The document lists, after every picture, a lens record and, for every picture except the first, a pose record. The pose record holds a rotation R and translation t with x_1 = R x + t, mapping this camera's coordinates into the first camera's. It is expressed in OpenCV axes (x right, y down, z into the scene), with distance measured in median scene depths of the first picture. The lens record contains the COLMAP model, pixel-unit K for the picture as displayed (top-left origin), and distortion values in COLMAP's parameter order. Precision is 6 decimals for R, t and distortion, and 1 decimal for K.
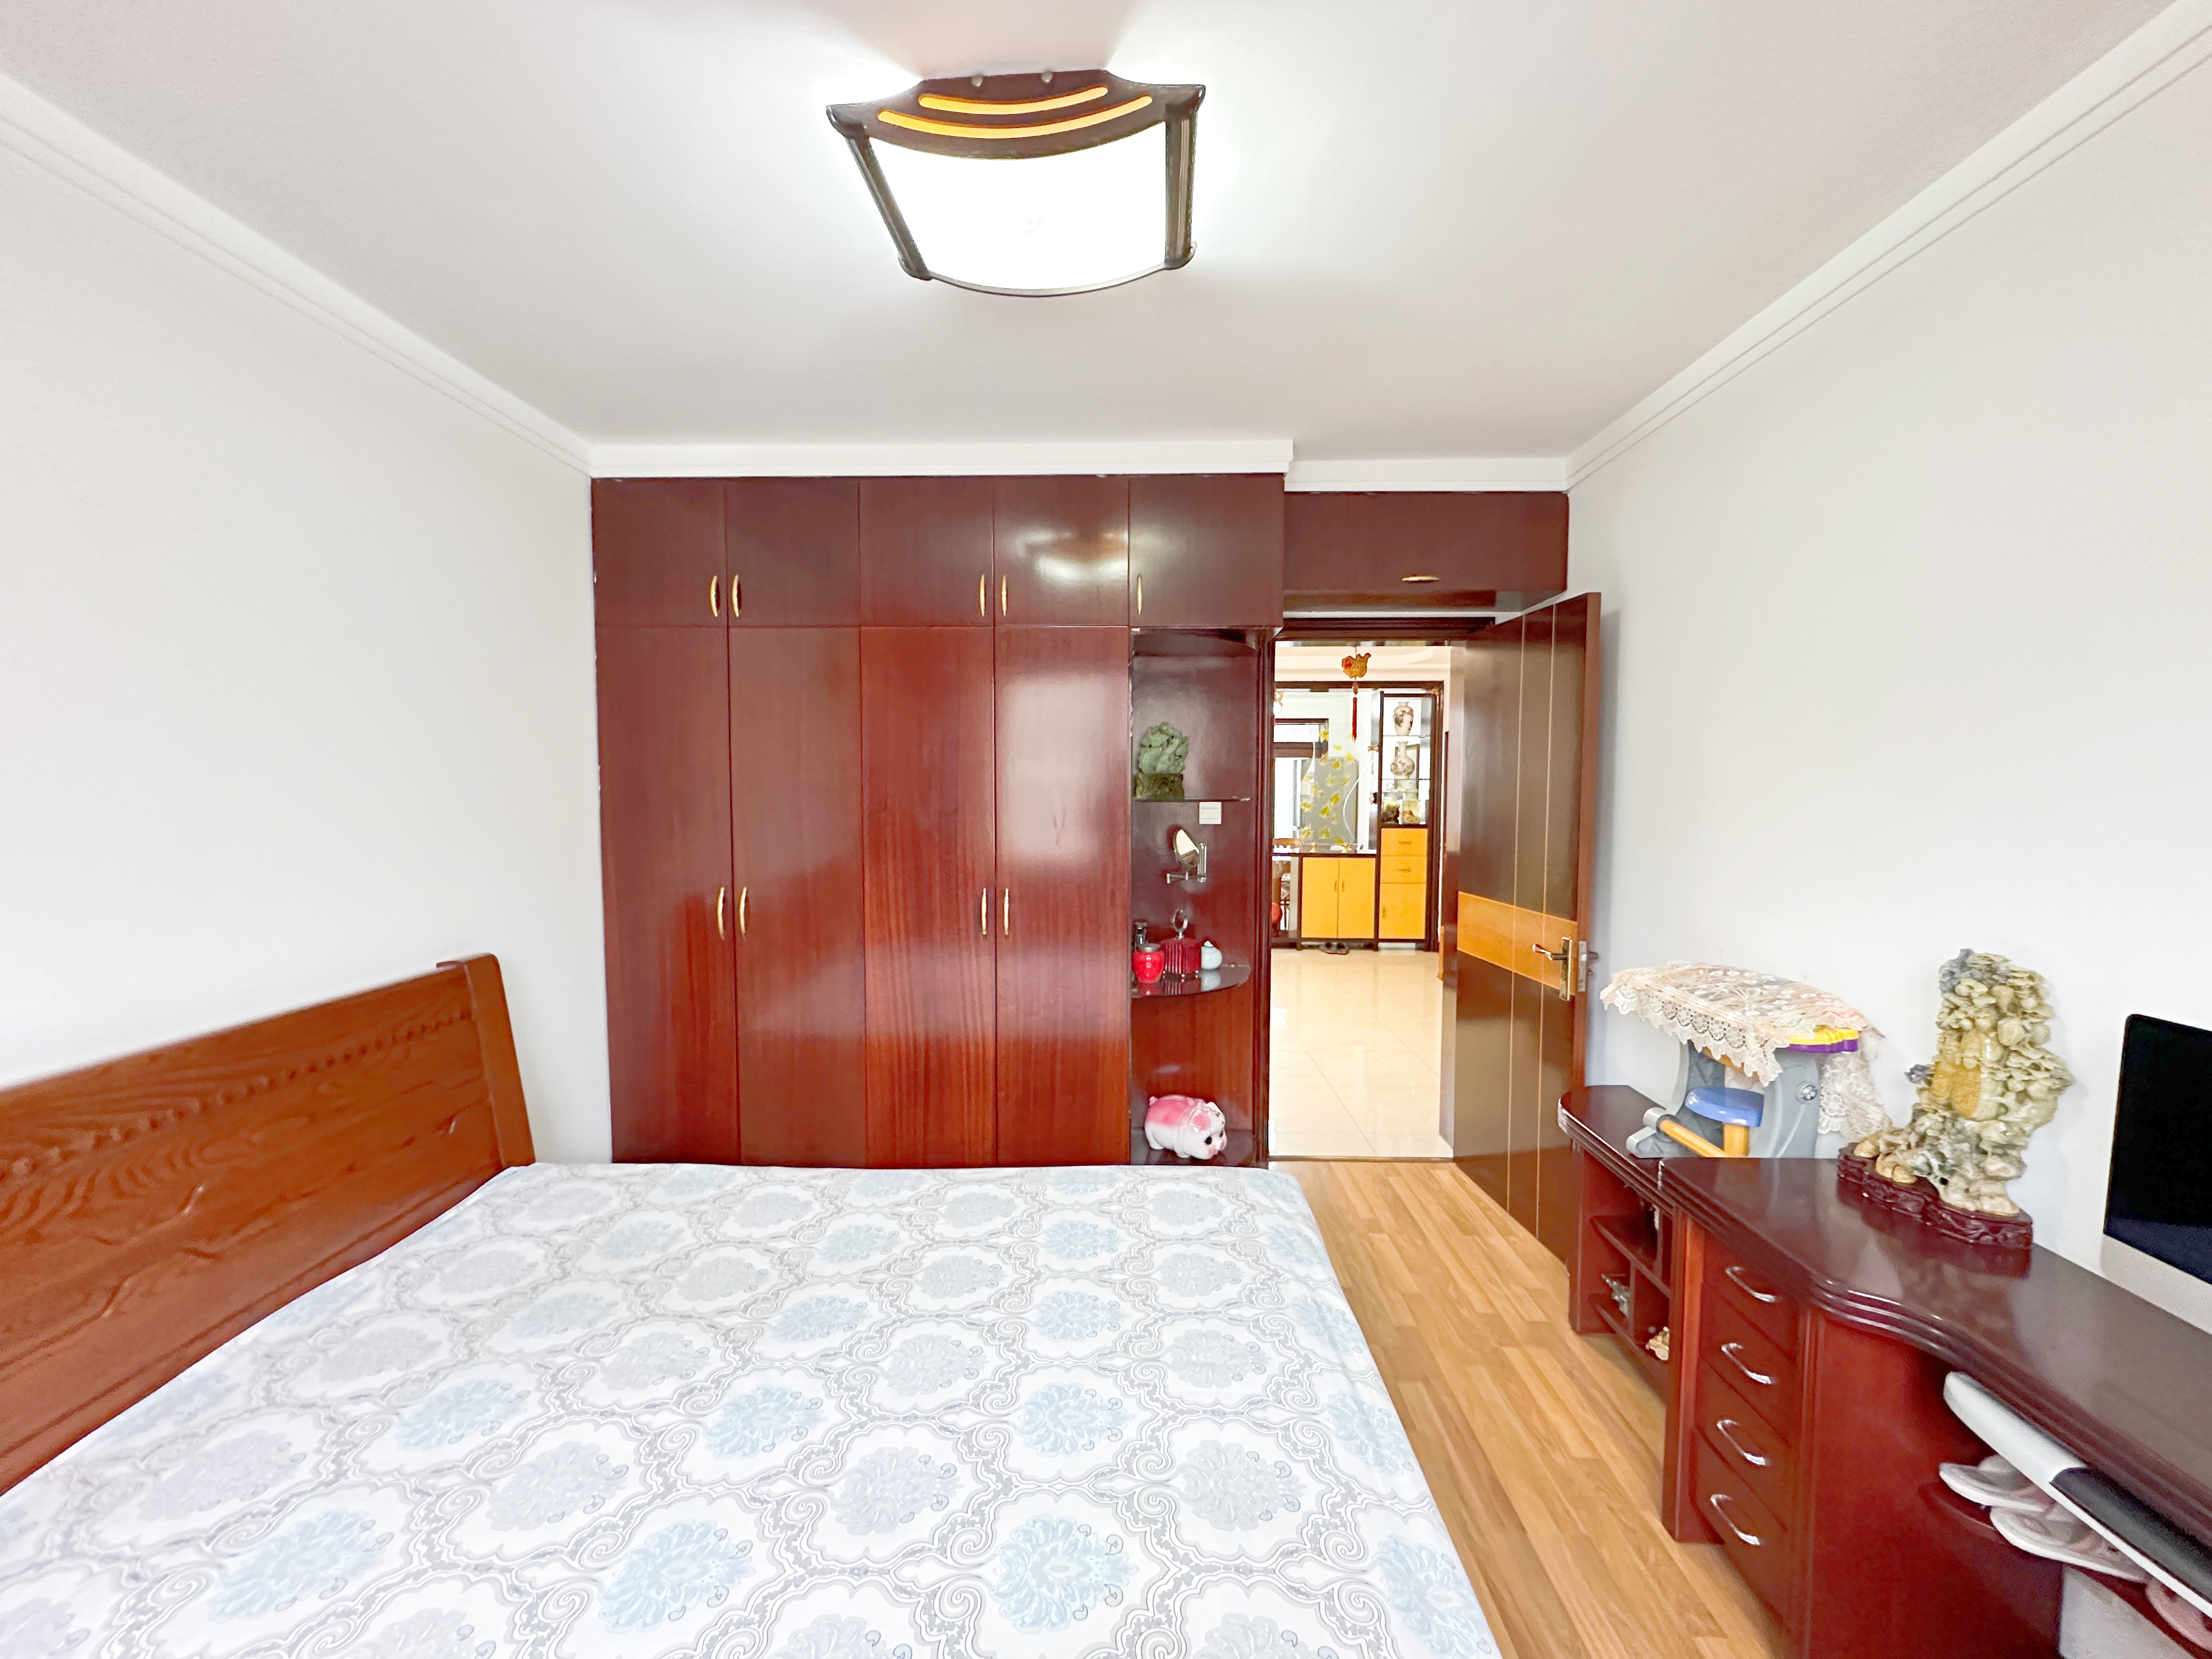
lens RADIAL K [[885.2, 0, 1110.9], [0, 885.2, 831.1], [0, 0, 1]] dist [0.001571, 0.000267]
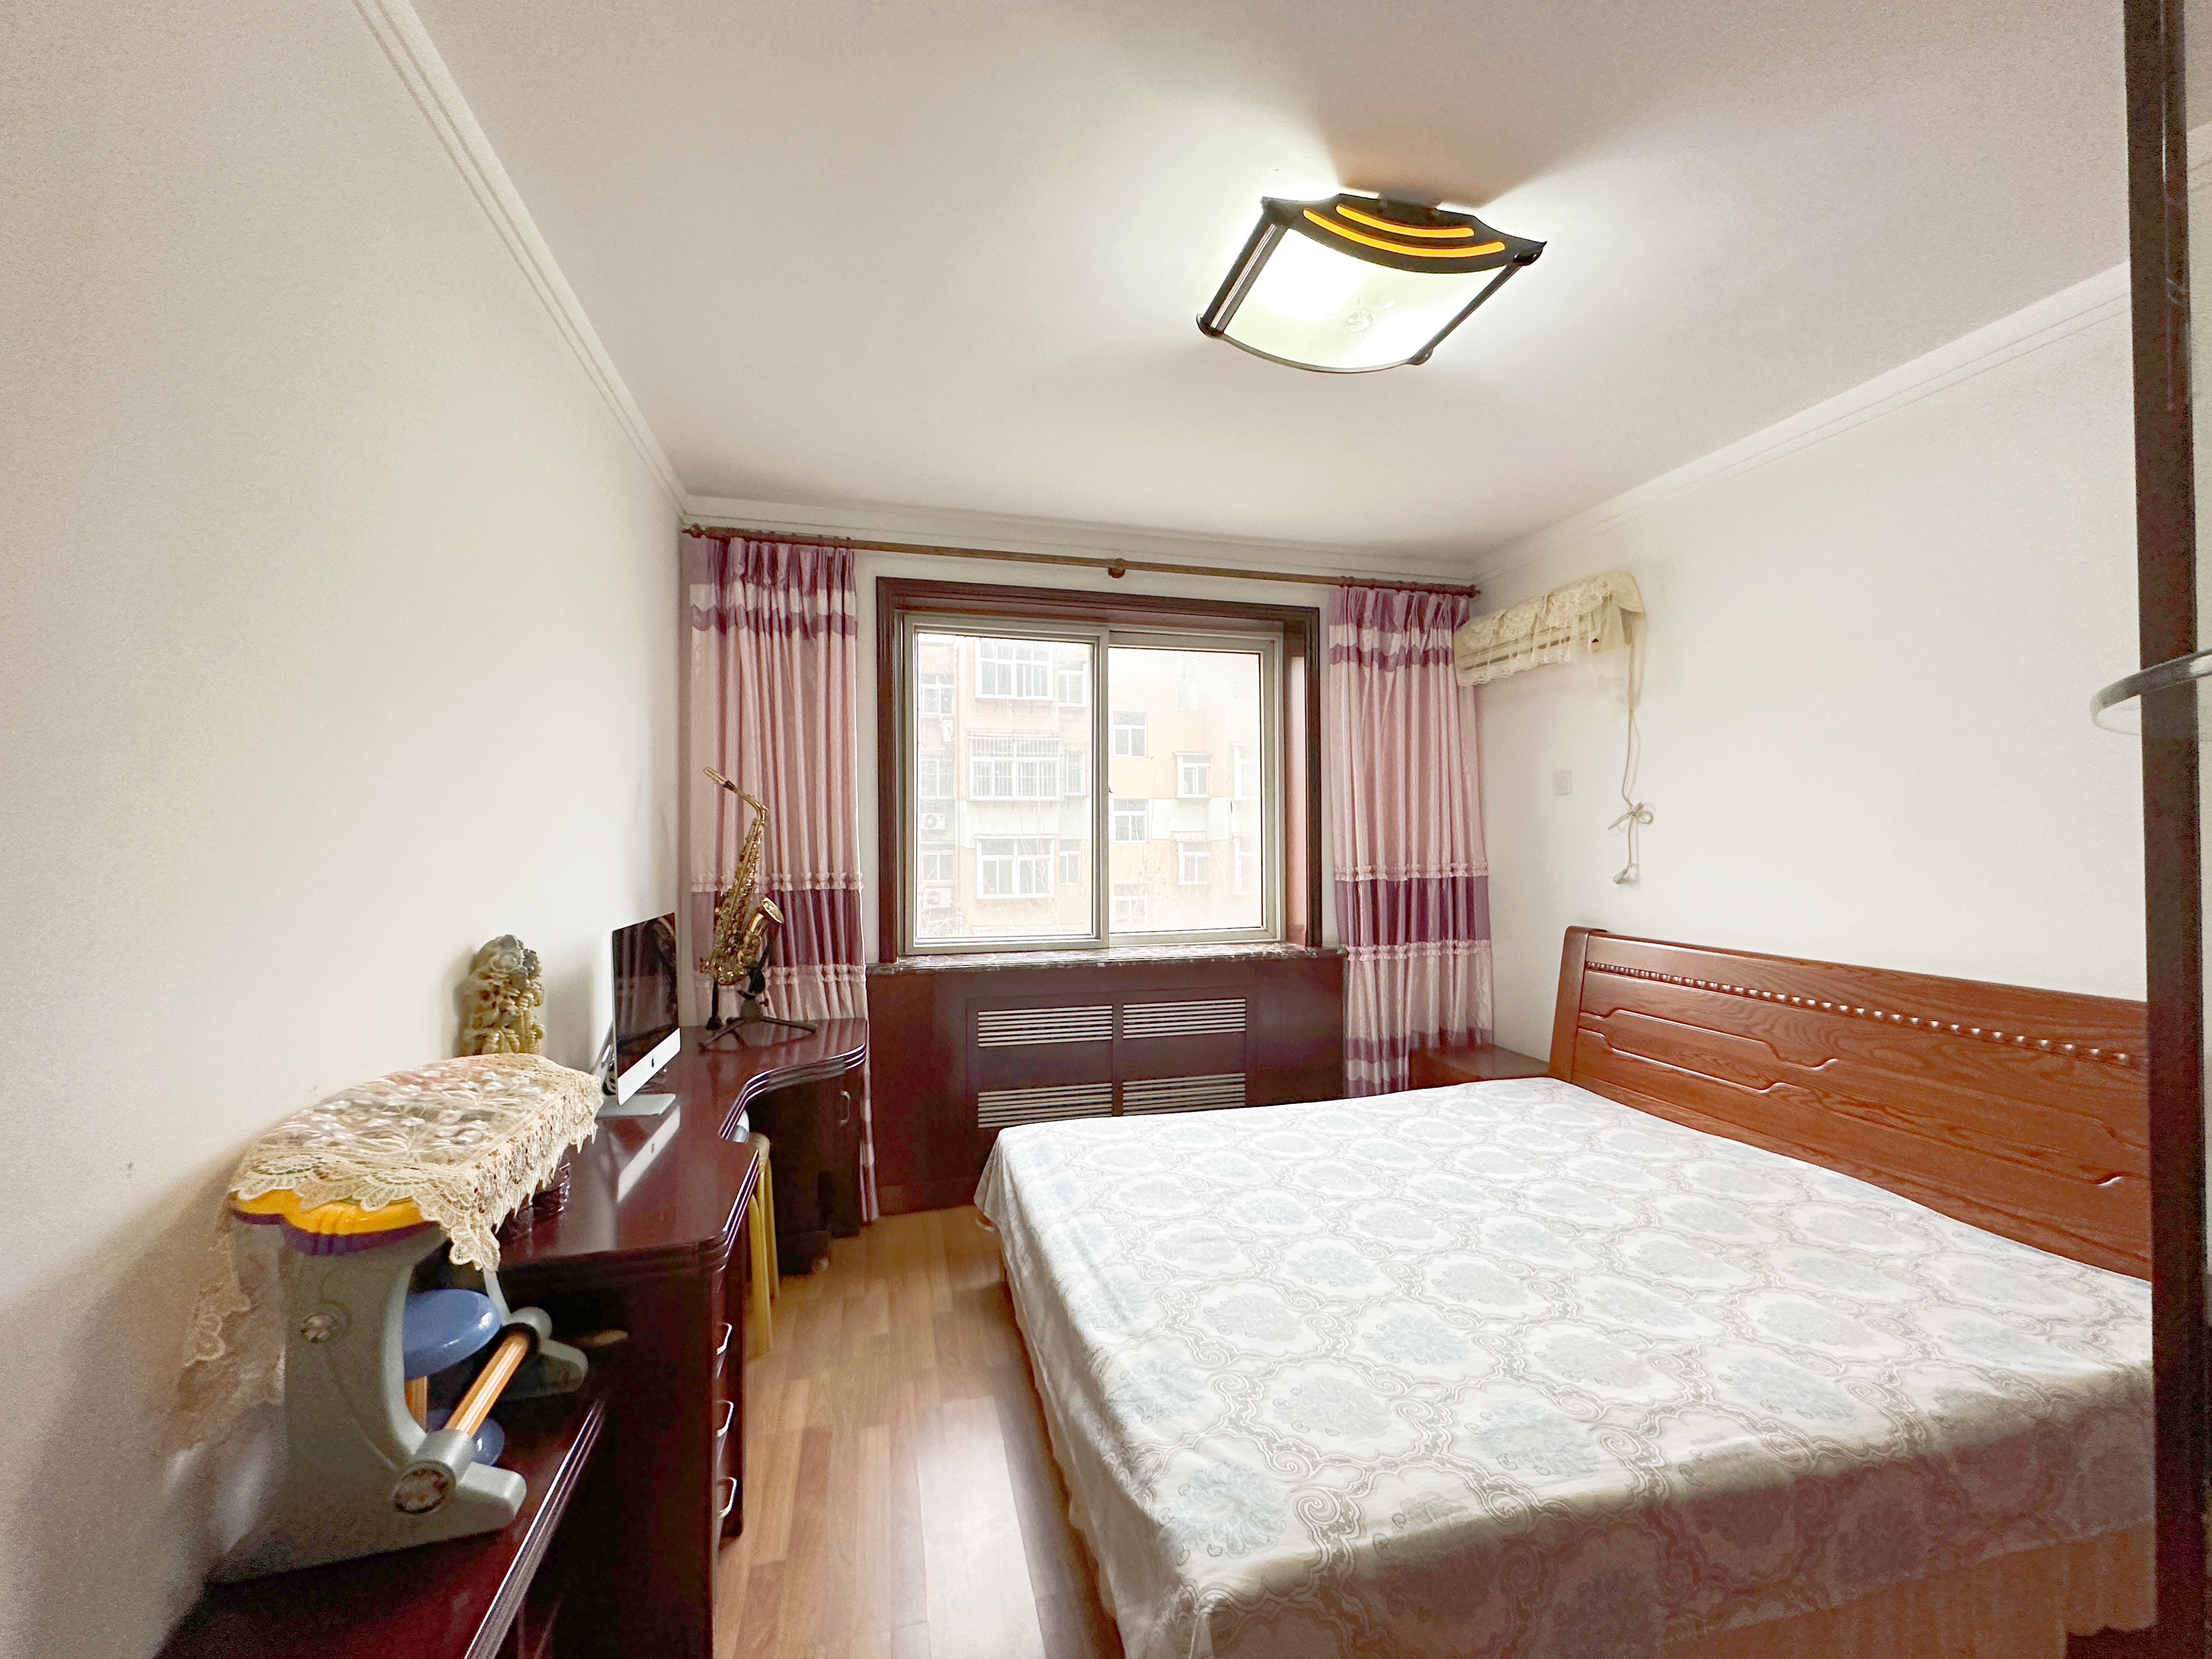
lens RADIAL K [[885.2, 0, 1110.2], [0, 885.2, 834.9], [0, 0, 1]] dist [0.001571, 0.000267]
pose [[-0.962556, 0.000006, -0.271084, 0.137315], [-0.013010, 0.998847, 0.046216, -0.008901], [0.270772, 0.048012, -0.961446, 0.512731]]
